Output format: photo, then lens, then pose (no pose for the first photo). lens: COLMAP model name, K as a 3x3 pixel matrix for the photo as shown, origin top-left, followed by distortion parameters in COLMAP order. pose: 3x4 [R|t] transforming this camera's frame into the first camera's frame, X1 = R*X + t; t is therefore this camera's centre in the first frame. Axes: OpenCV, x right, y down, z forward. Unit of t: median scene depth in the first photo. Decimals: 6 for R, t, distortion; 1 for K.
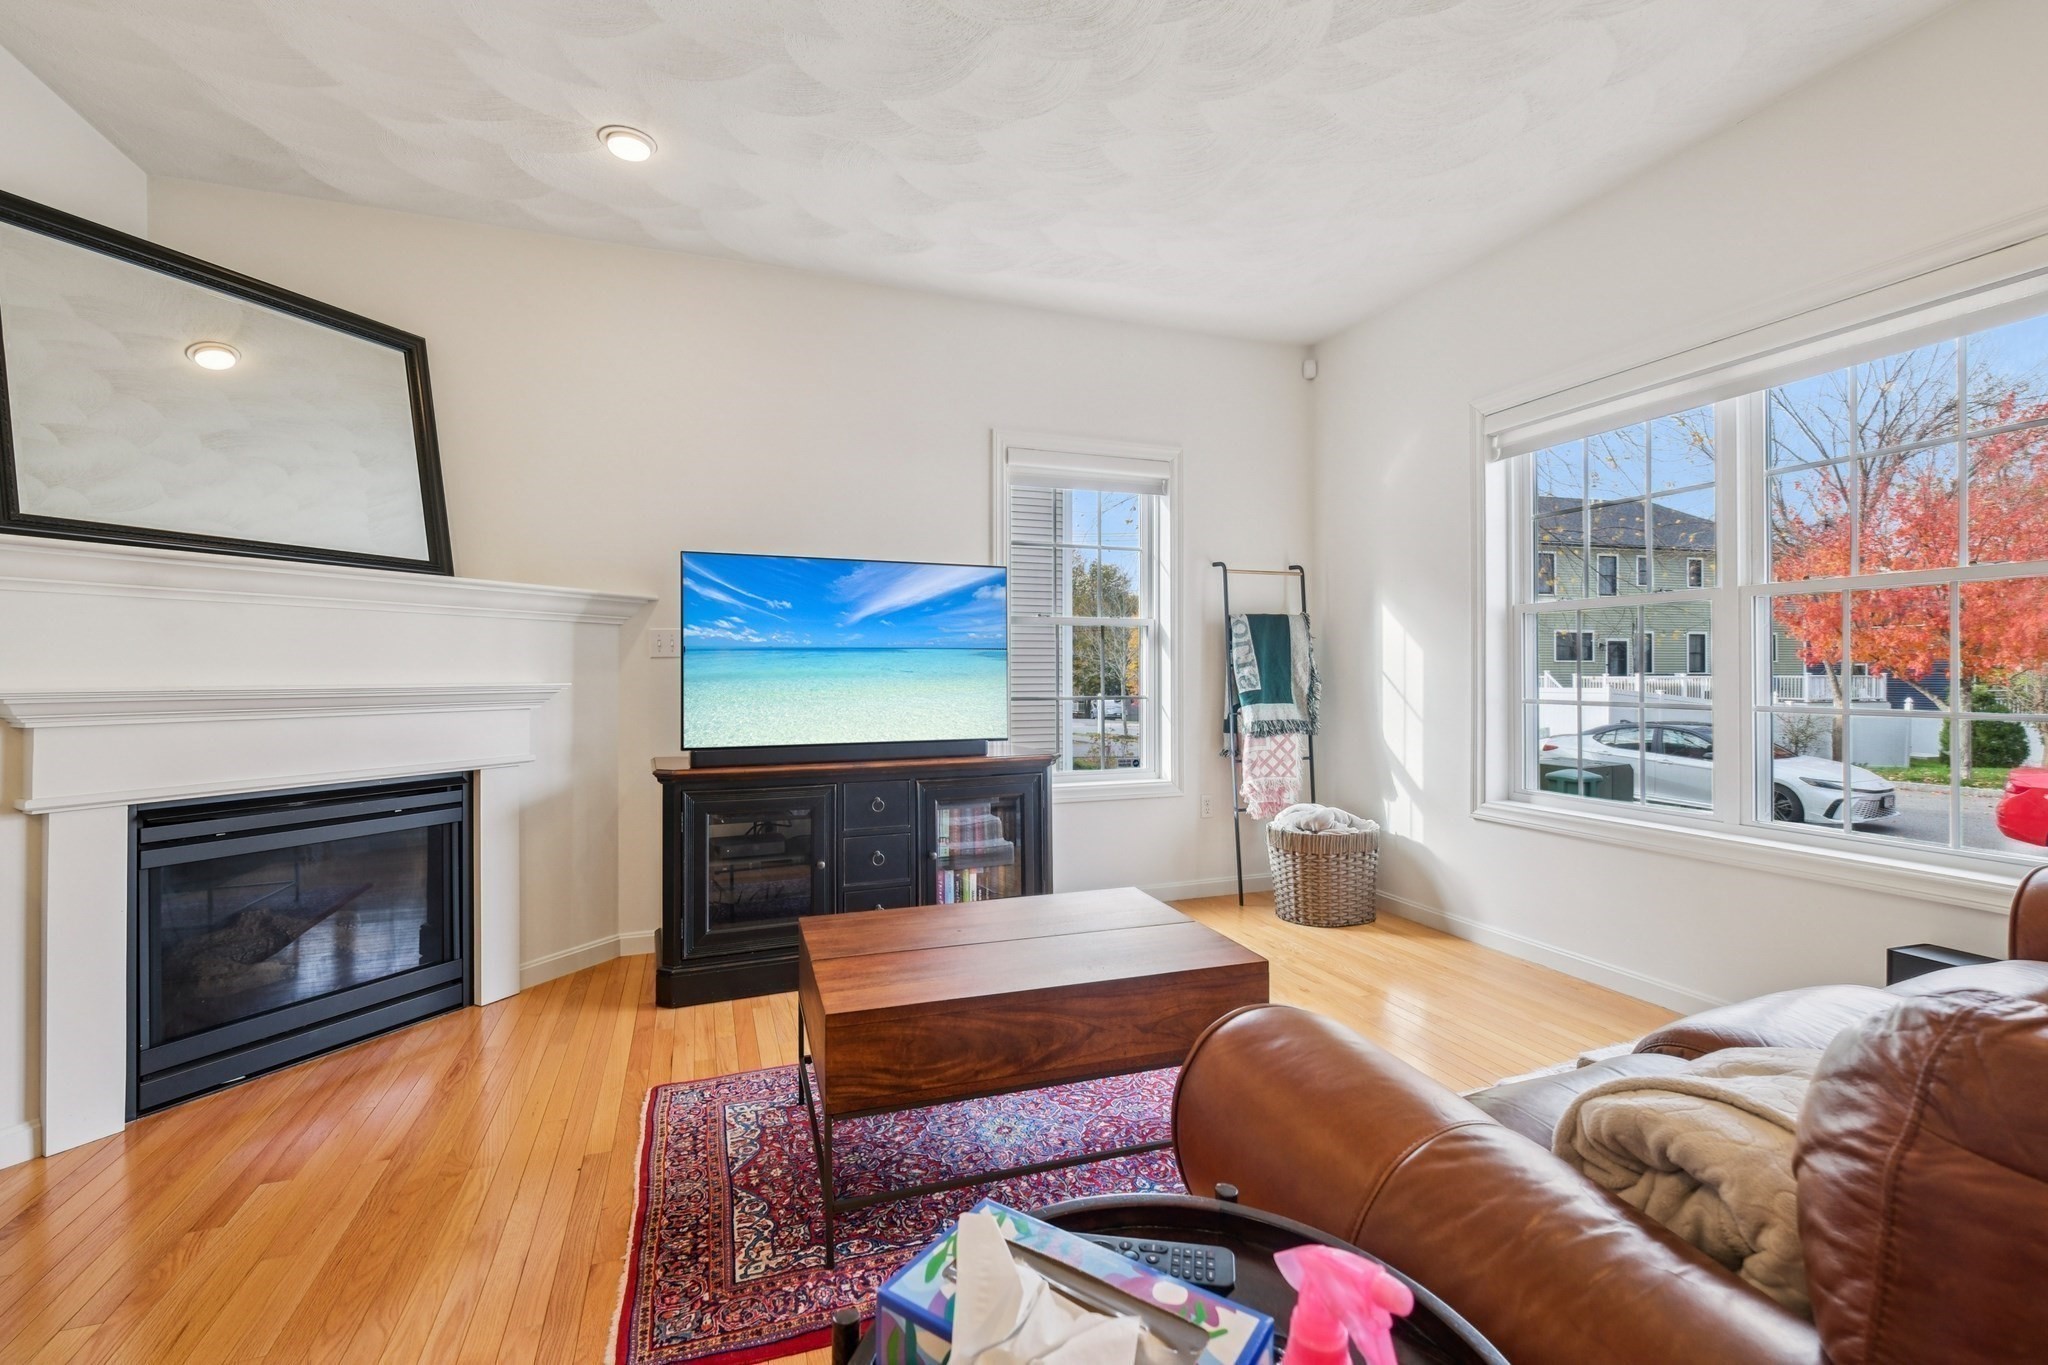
lens RADIAL K [[891.3, 0, 1037.7], [0, 891.3, 672.3], [0, 0, 1]] dist [-0.005178, 0.001569]
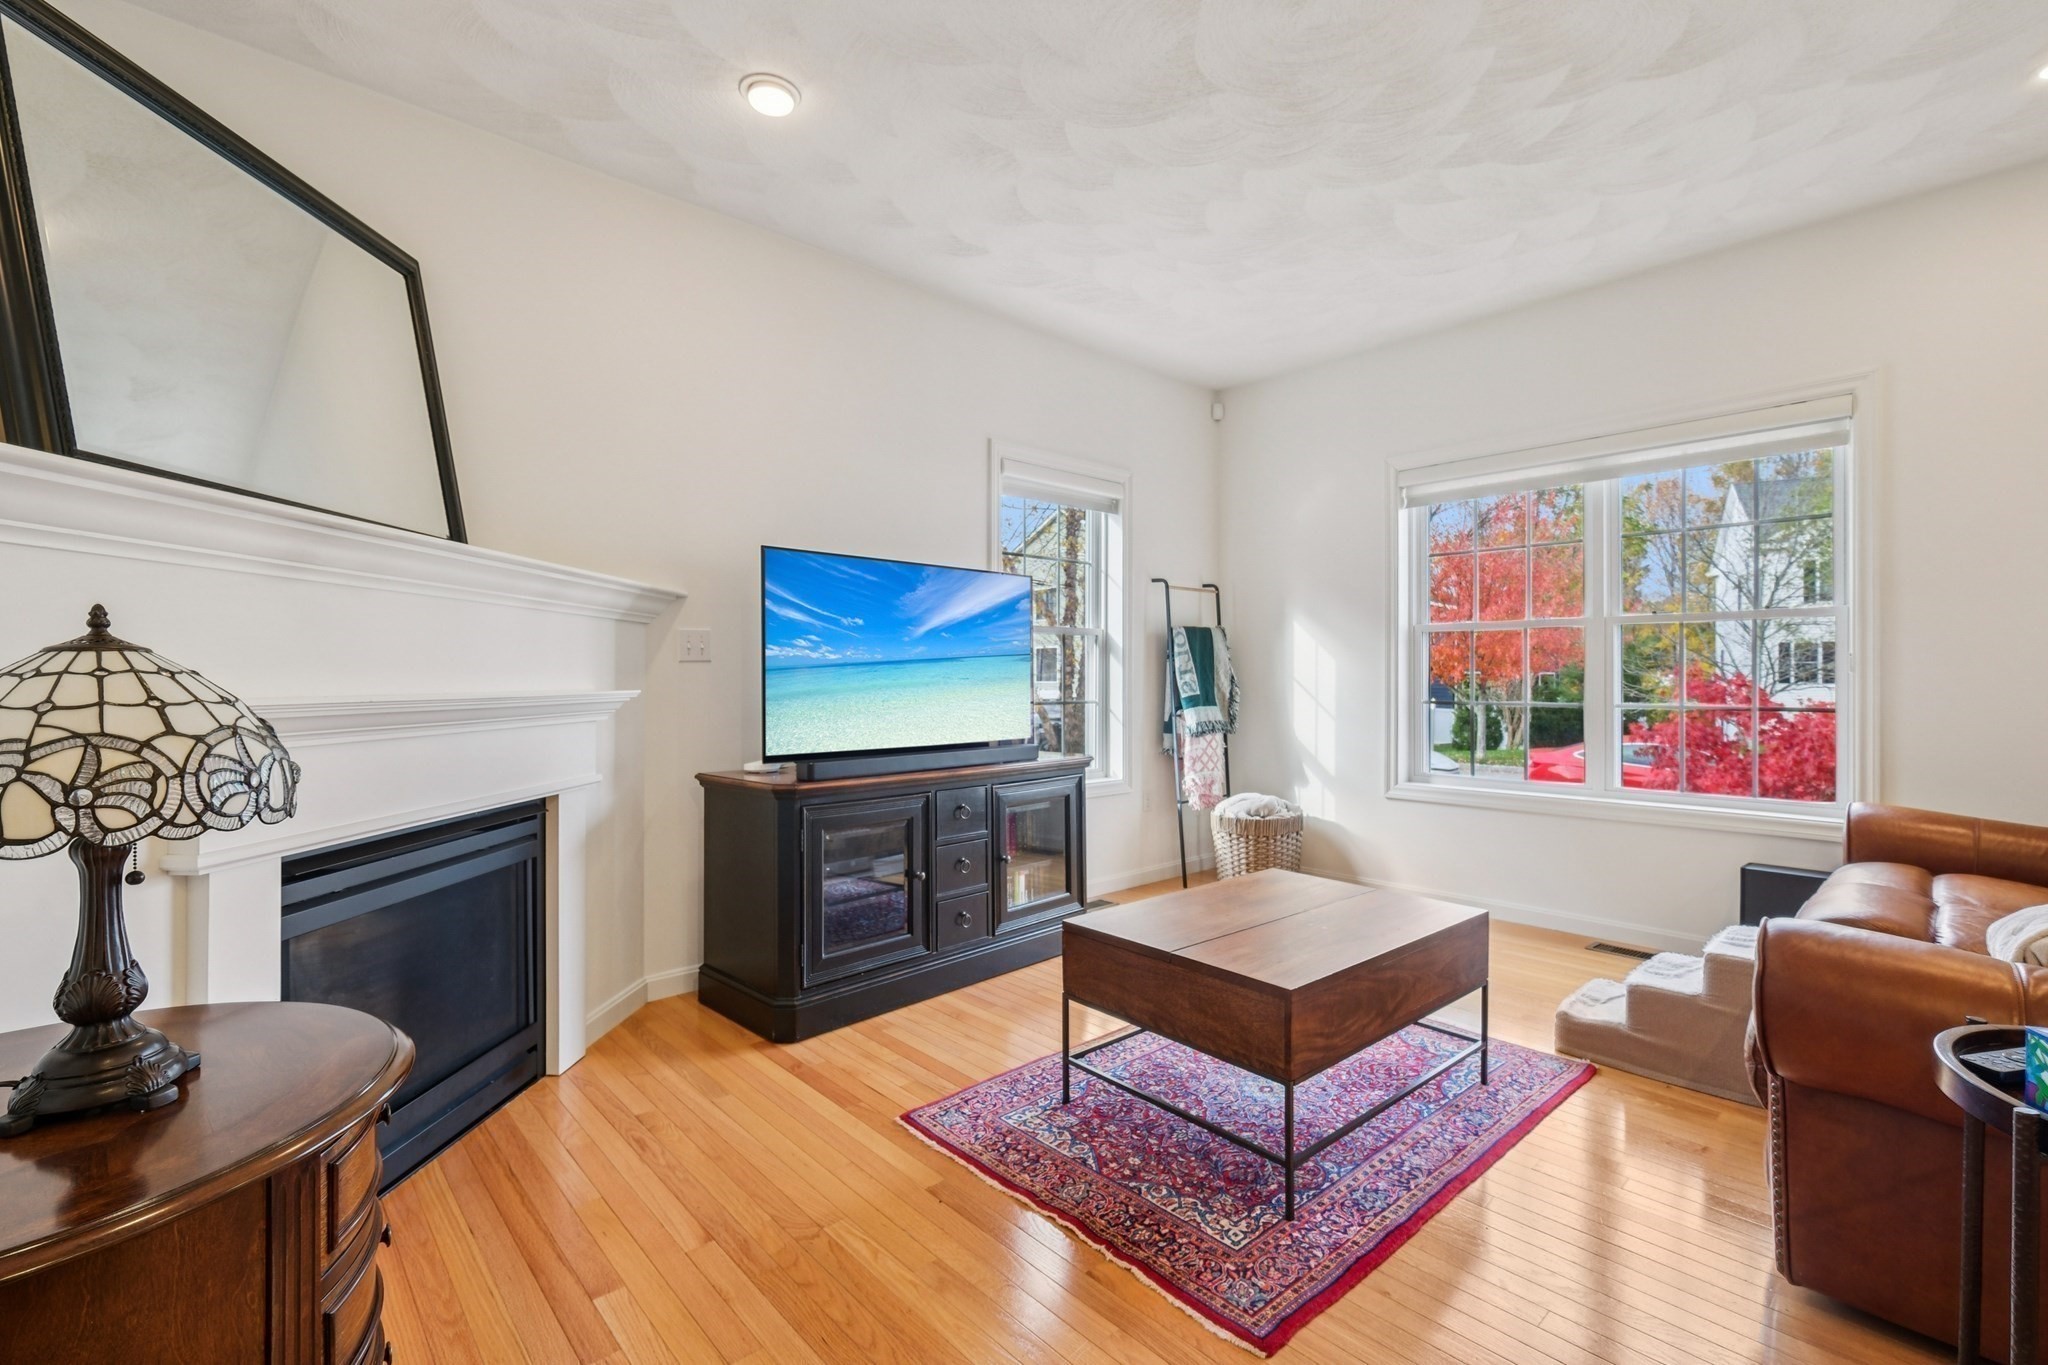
lens RADIAL K [[891.3, 0, 1030.3], [0, 891.3, 677.9], [0, 0, 1]] dist [-0.005178, 0.001569]
pose [[0.927048, 0.001985, 0.374938, -0.413463], [-0.002325, 0.999997, 0.000454, -0.001131], [-0.374936, -0.001293, 0.927050, 0.042601]]
